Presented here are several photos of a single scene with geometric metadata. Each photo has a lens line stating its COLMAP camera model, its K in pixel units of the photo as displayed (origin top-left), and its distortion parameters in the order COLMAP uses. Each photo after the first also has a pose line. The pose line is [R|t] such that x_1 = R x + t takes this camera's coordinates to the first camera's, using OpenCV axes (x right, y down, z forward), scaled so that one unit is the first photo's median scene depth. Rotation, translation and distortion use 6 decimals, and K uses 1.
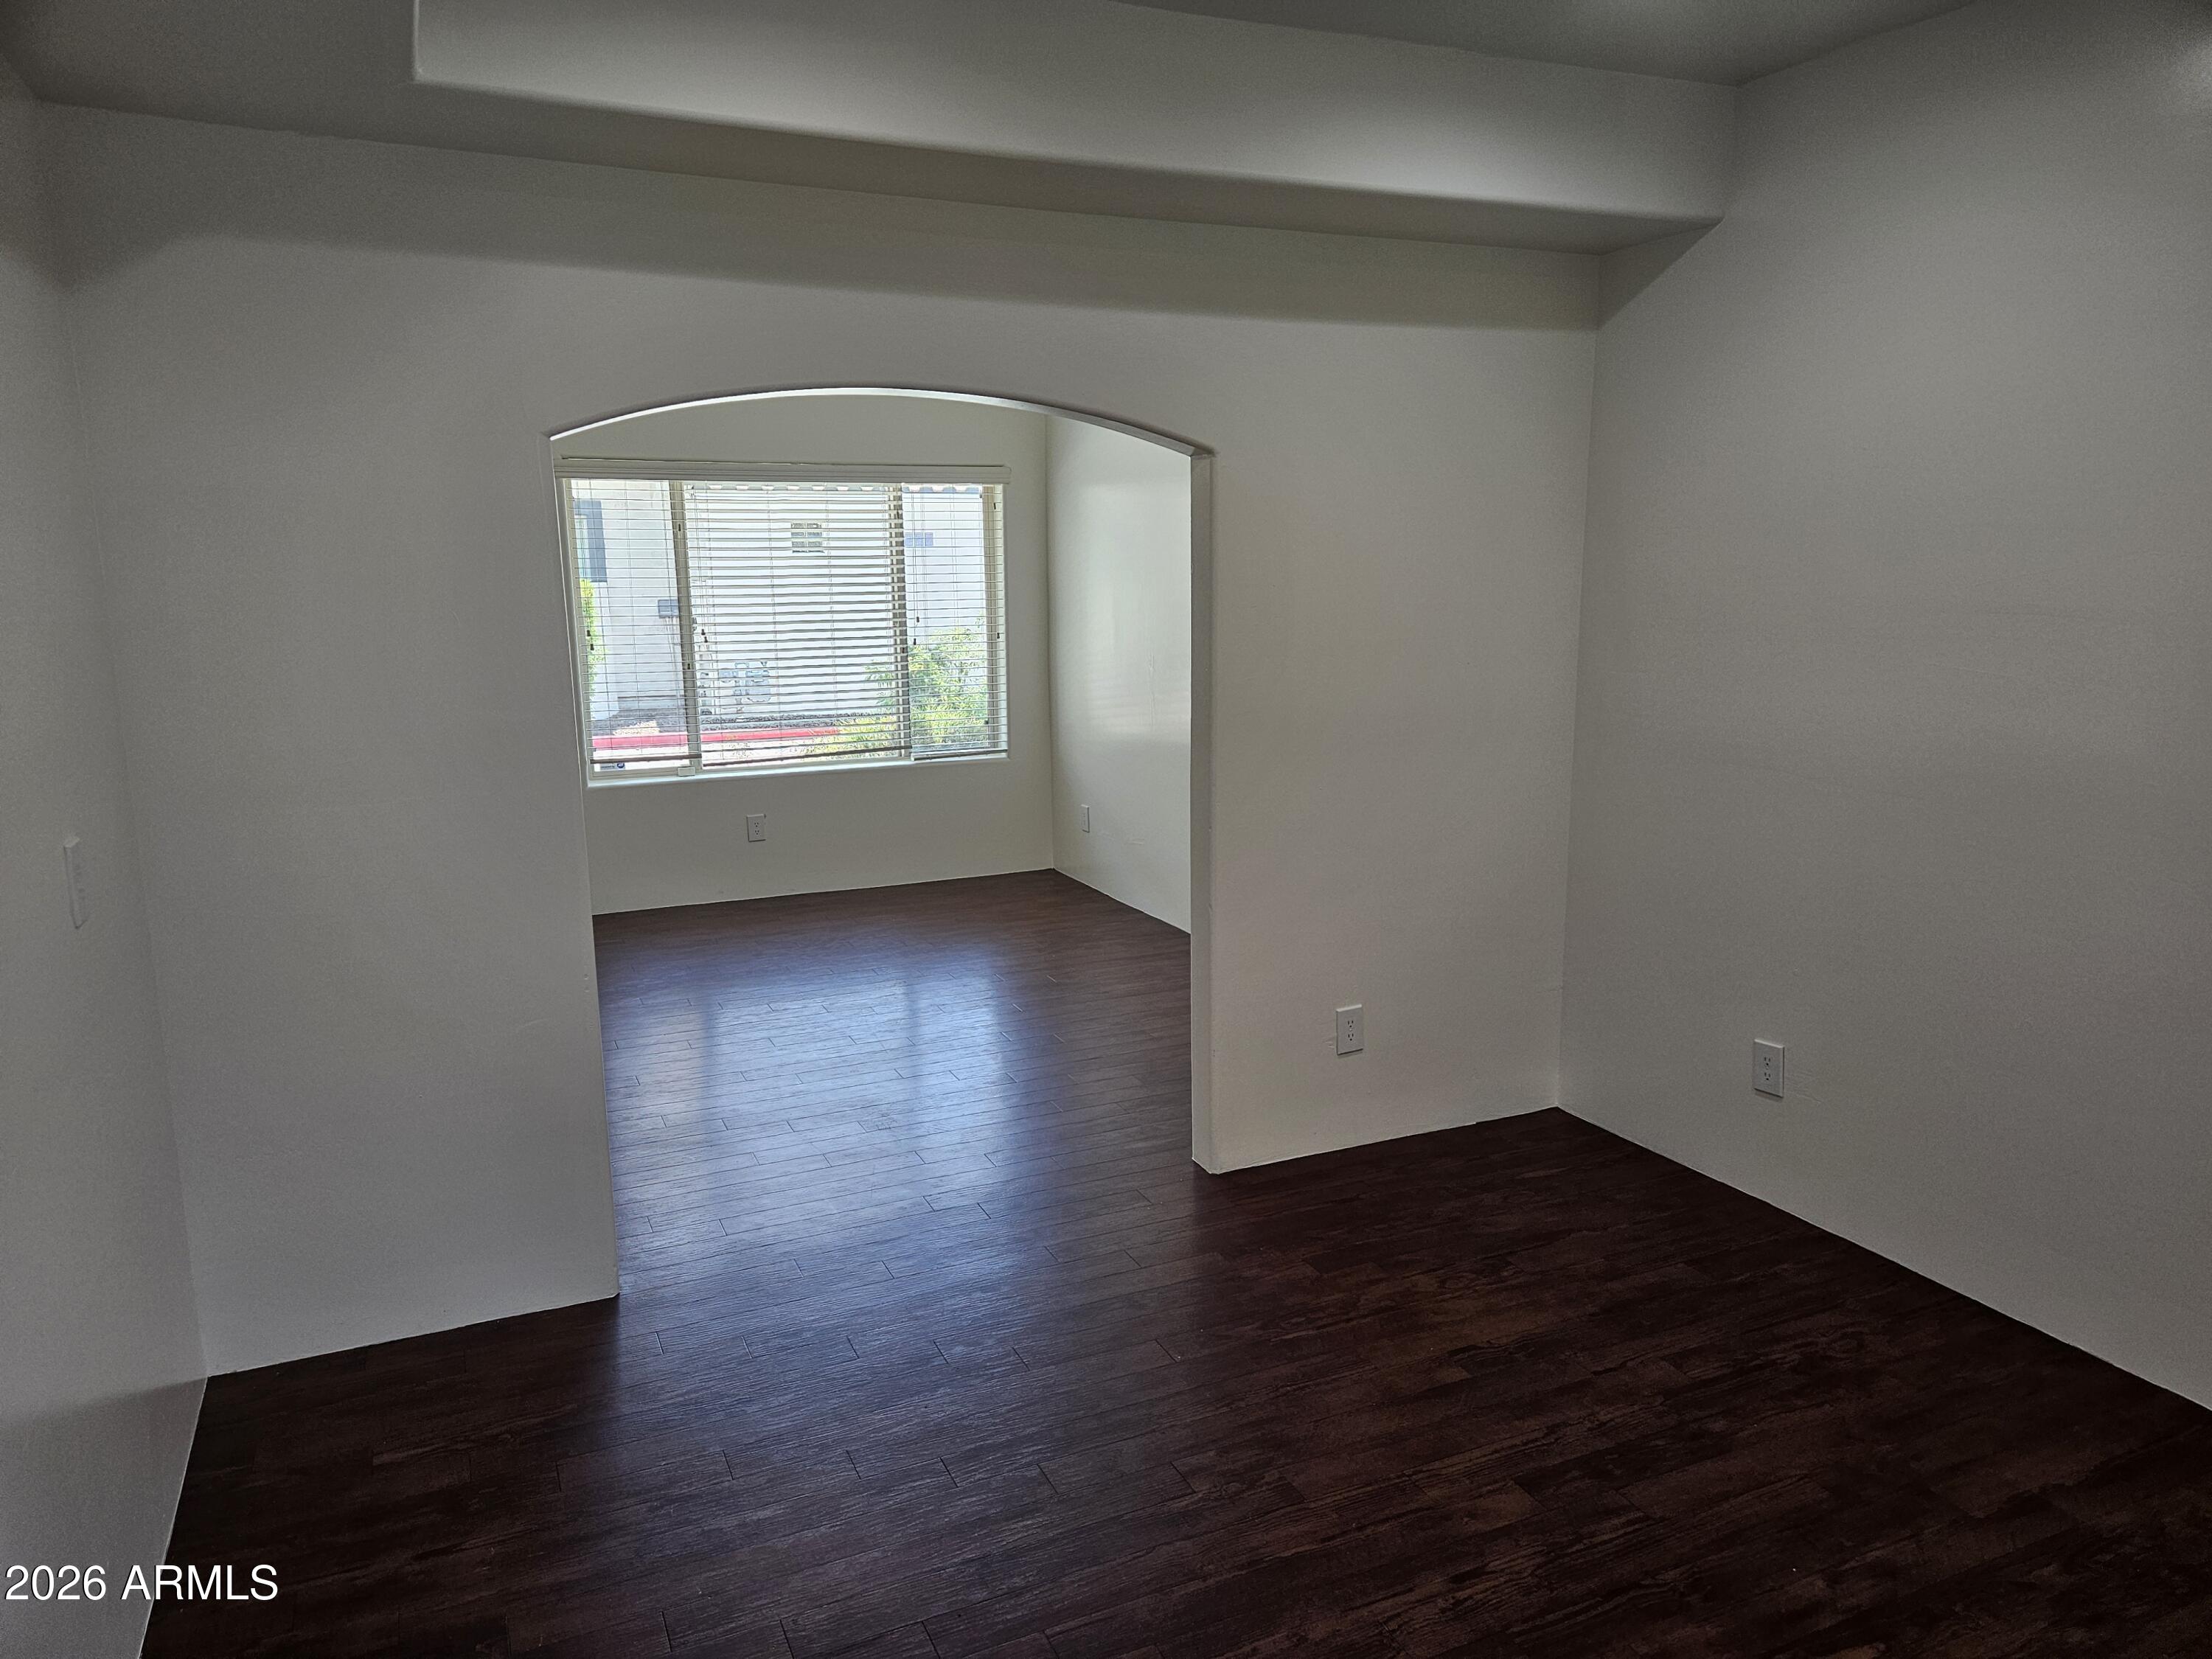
lens RADIAL K [[1496.7, 0, 1107.1], [0, 1496.7, 842.0], [0, 0, 1]] dist [0.076582, -0.057016]
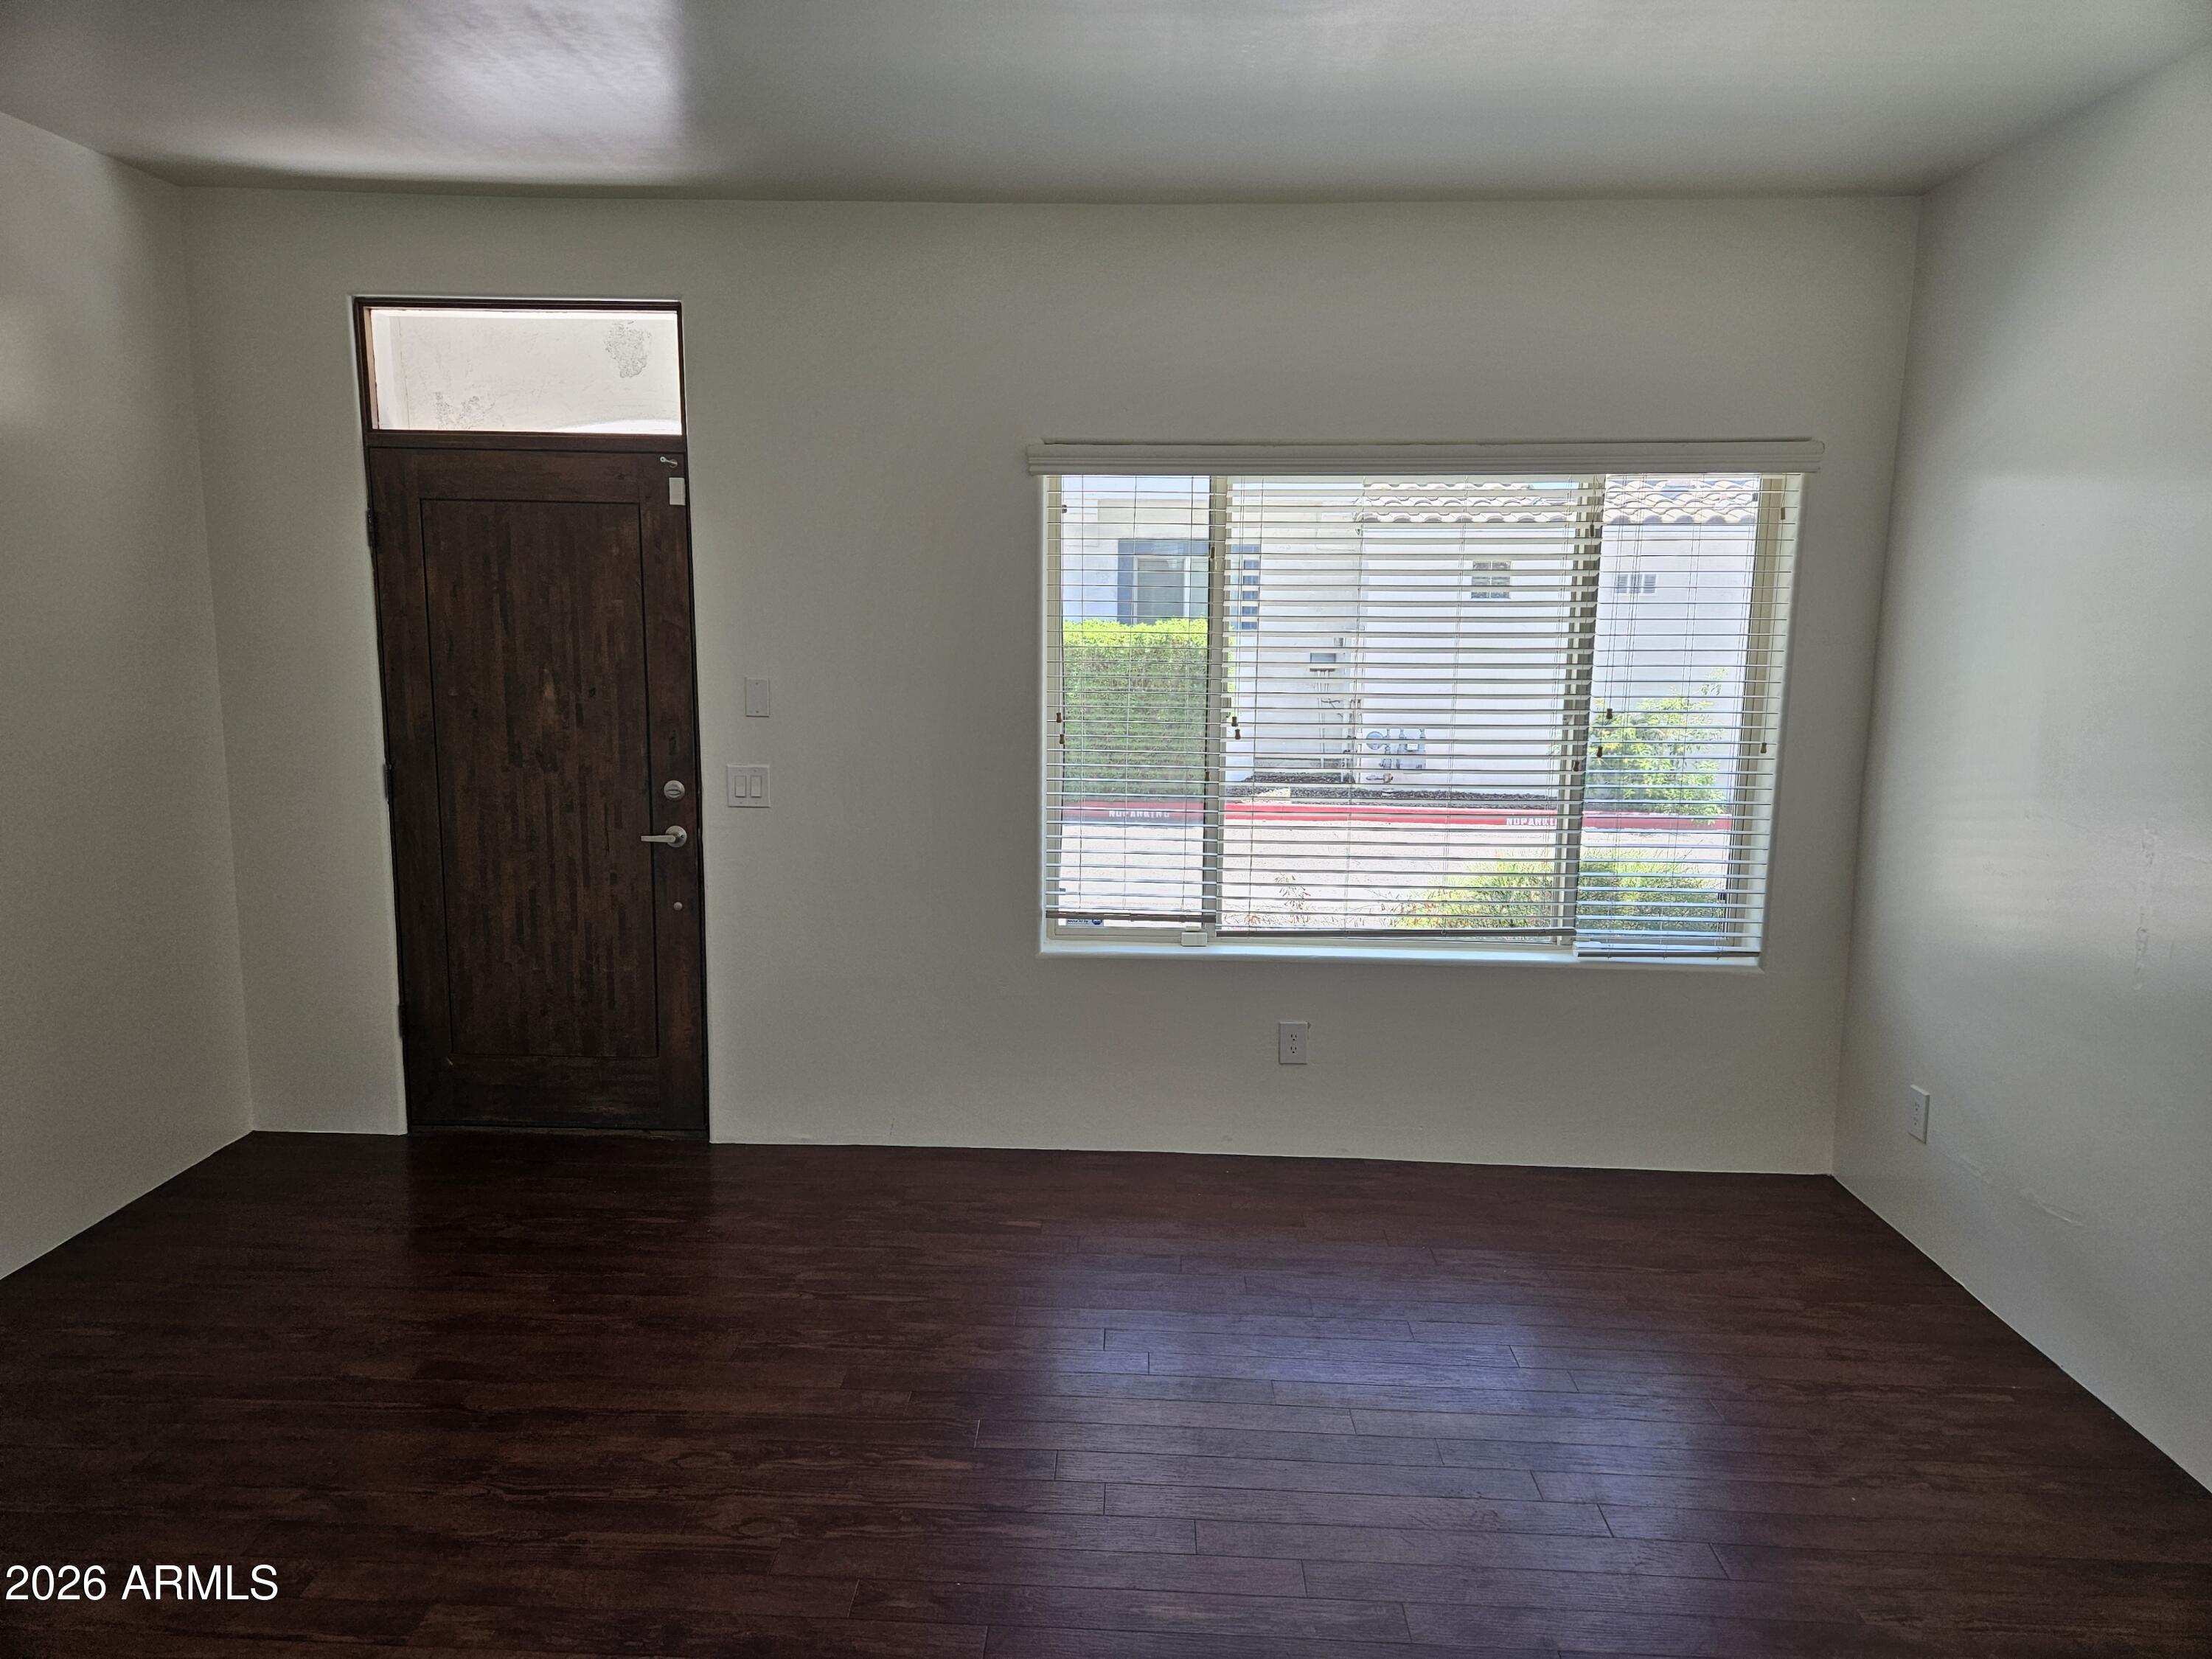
lens RADIAL K [[1496.7, 0, 1088.1], [0, 1496.7, 835.2], [0, 0, 1]] dist [0.076582, -0.057016]
pose [[0.892444, 0.089276, -0.442237, -0.045423], [-0.104334, 0.994494, -0.009787, -0.075959], [0.438929, 0.054875, 0.896845, 0.401957]]
